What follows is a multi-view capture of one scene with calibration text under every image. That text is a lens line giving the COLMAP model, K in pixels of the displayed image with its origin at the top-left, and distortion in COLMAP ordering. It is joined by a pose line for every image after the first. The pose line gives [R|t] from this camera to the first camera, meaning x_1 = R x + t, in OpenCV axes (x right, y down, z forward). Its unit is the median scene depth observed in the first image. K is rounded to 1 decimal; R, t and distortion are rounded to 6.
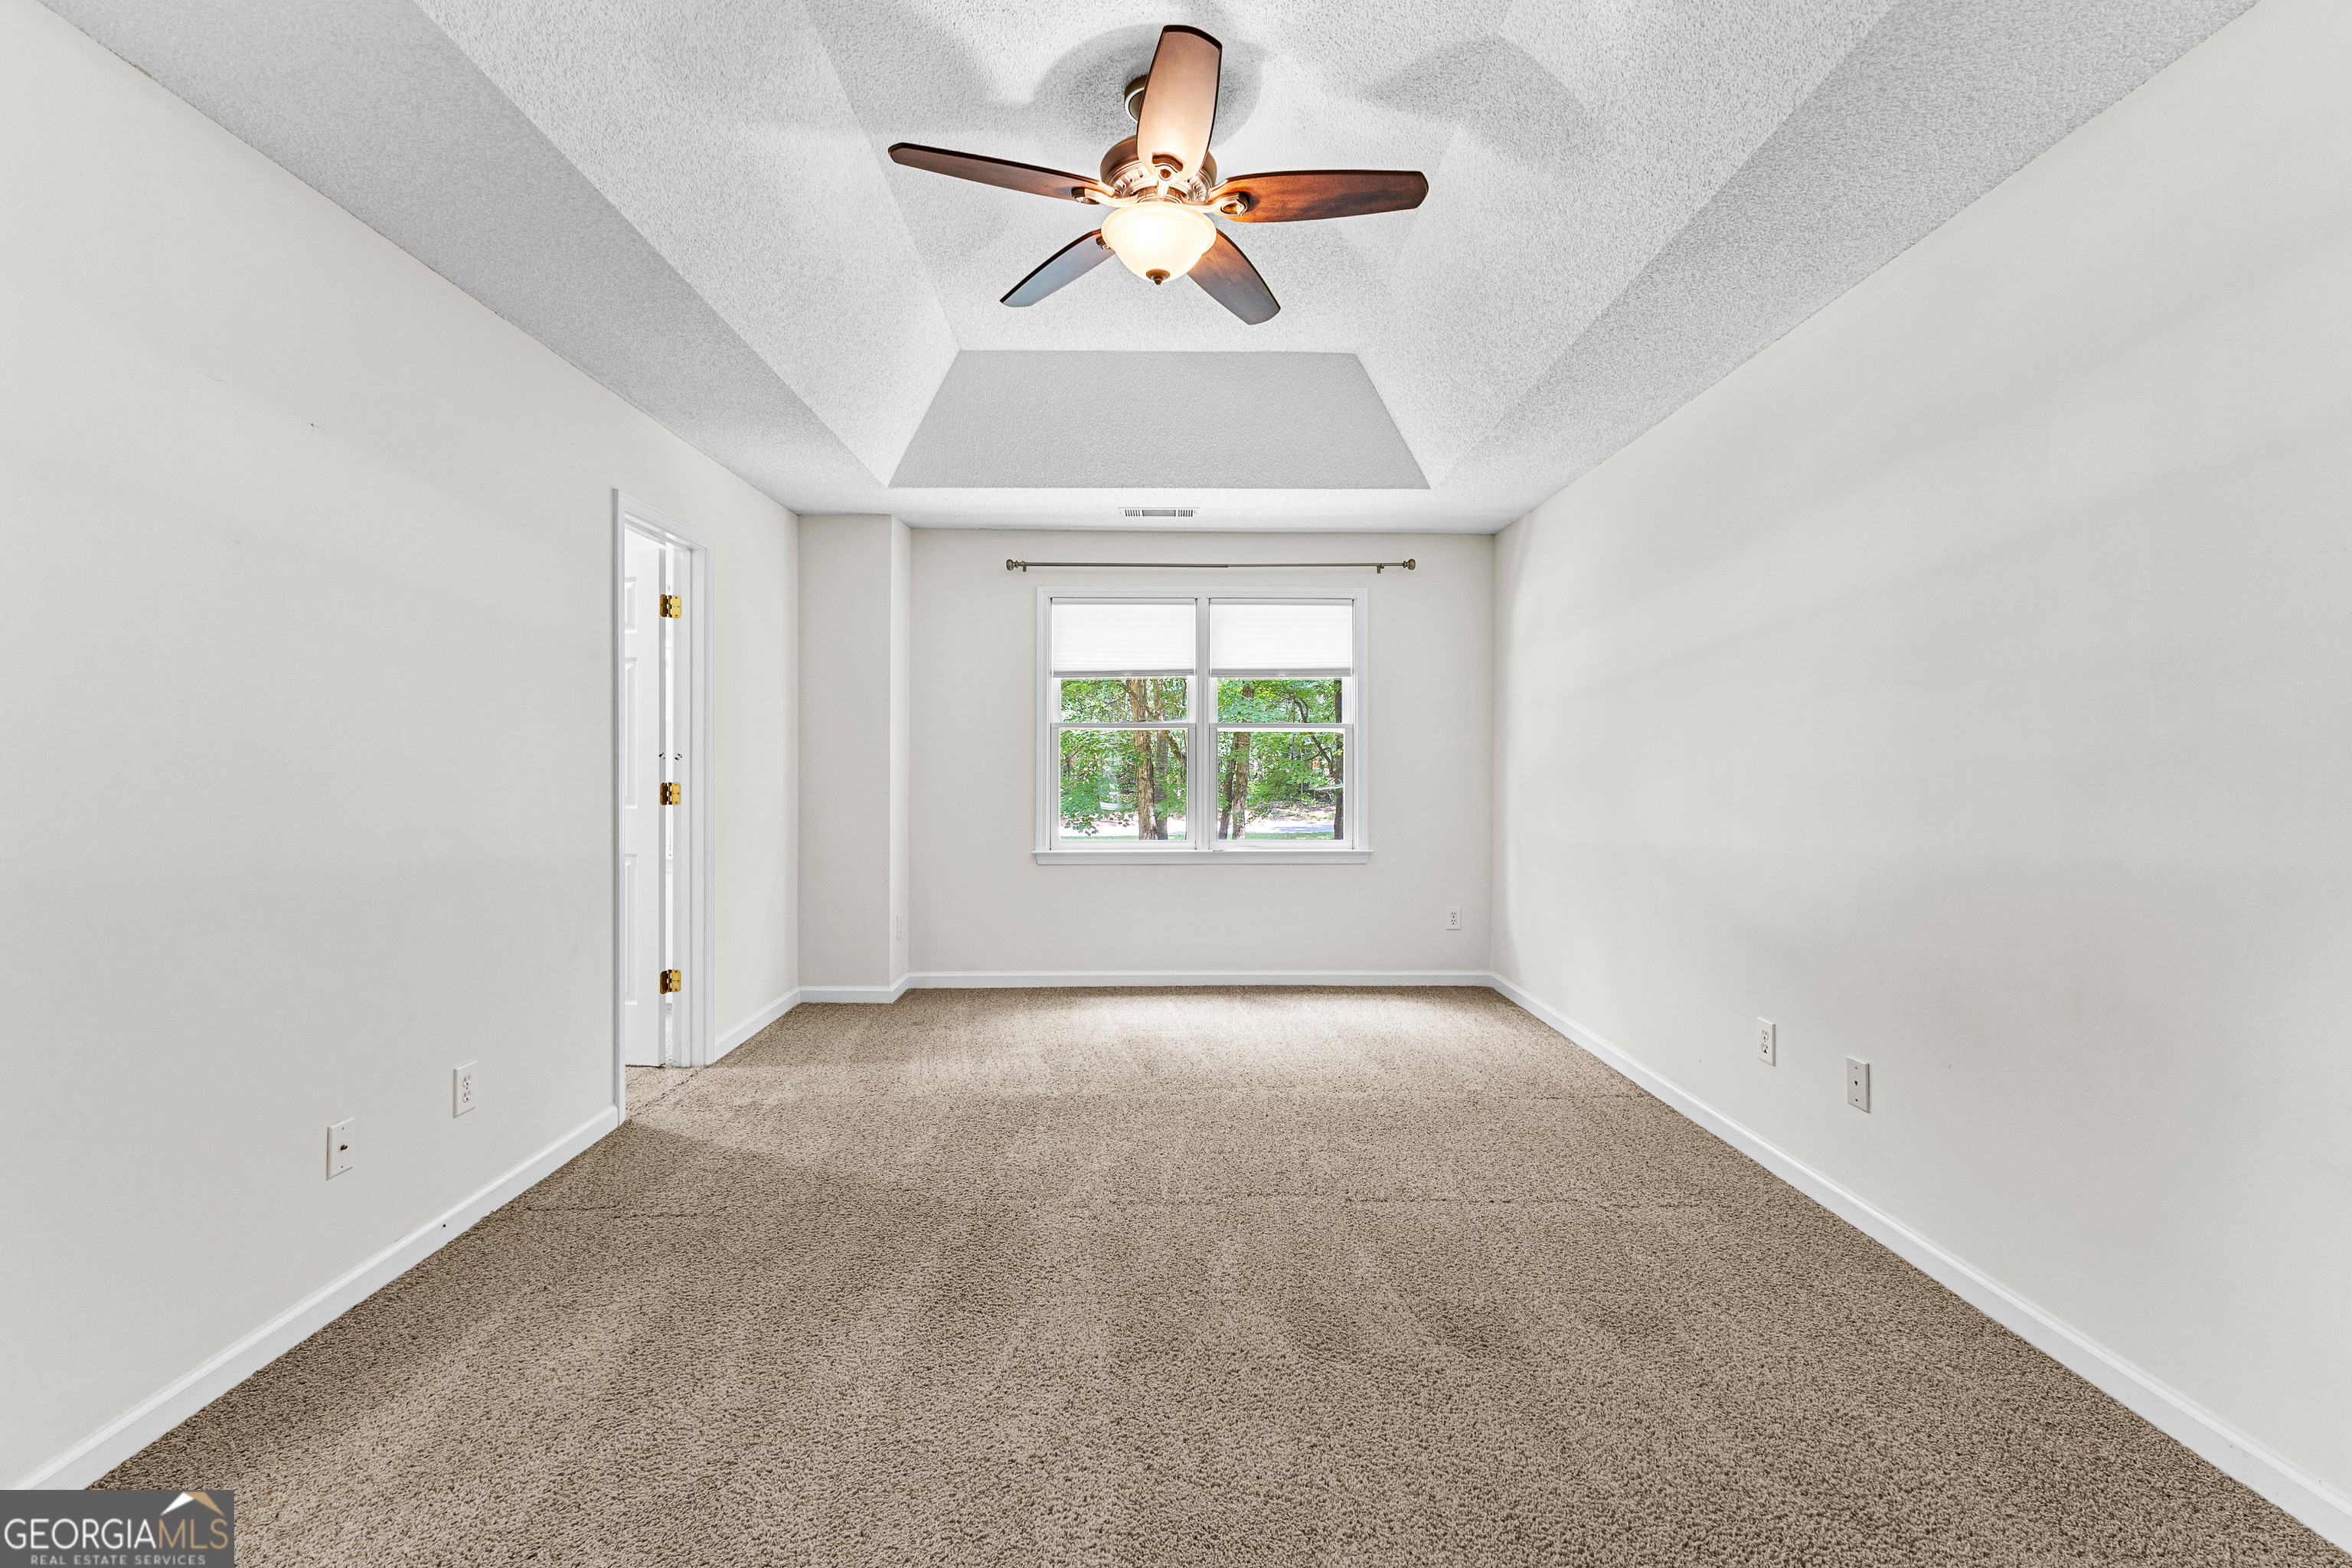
lens RADIAL K [[1023.3, 0, 1185.0], [0, 1023.3, 765.2], [0, 0, 1]] dist [0.011454, -0.000482]
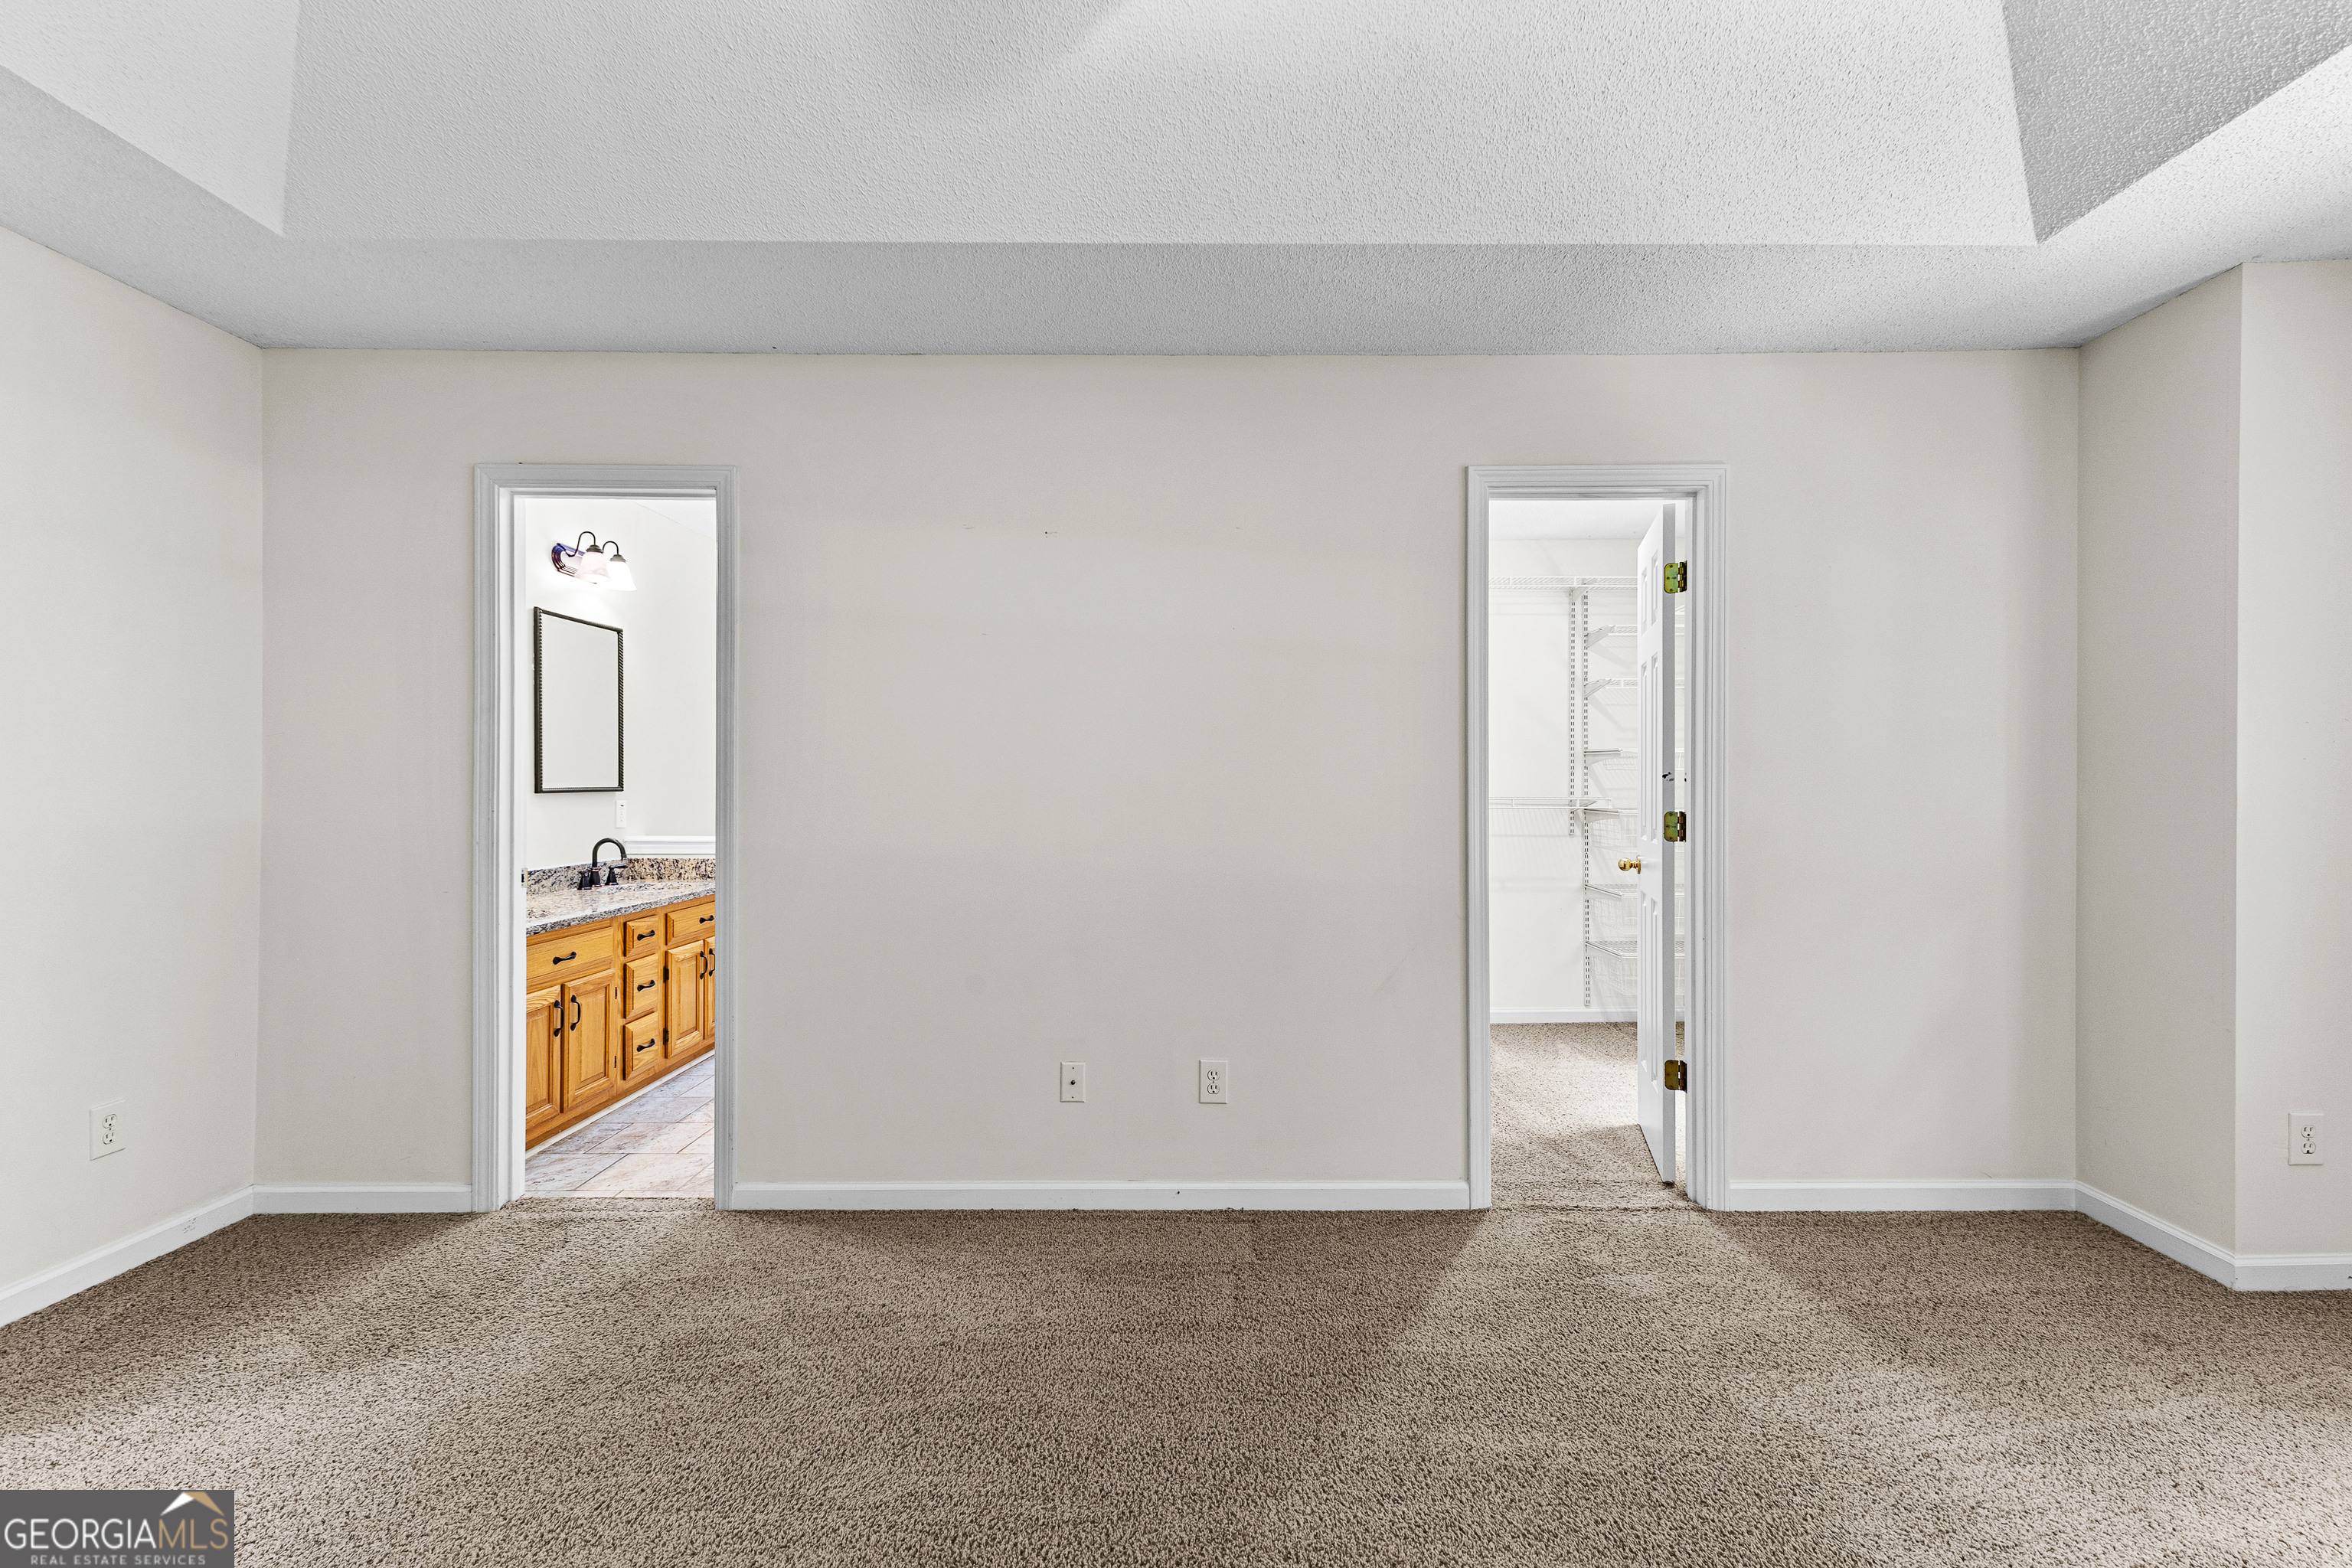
lens RADIAL K [[1026.8, 0, 1181.6], [0, 1026.8, 785.2], [0, 0, 1]] dist [0.007534, -0.000003]
pose [[-0.028351, 0.003682, -0.999591, 0.279467], [-0.001352, 0.999992, 0.003722, -0.004424], [0.999597, 0.001457, -0.028346, 0.703489]]
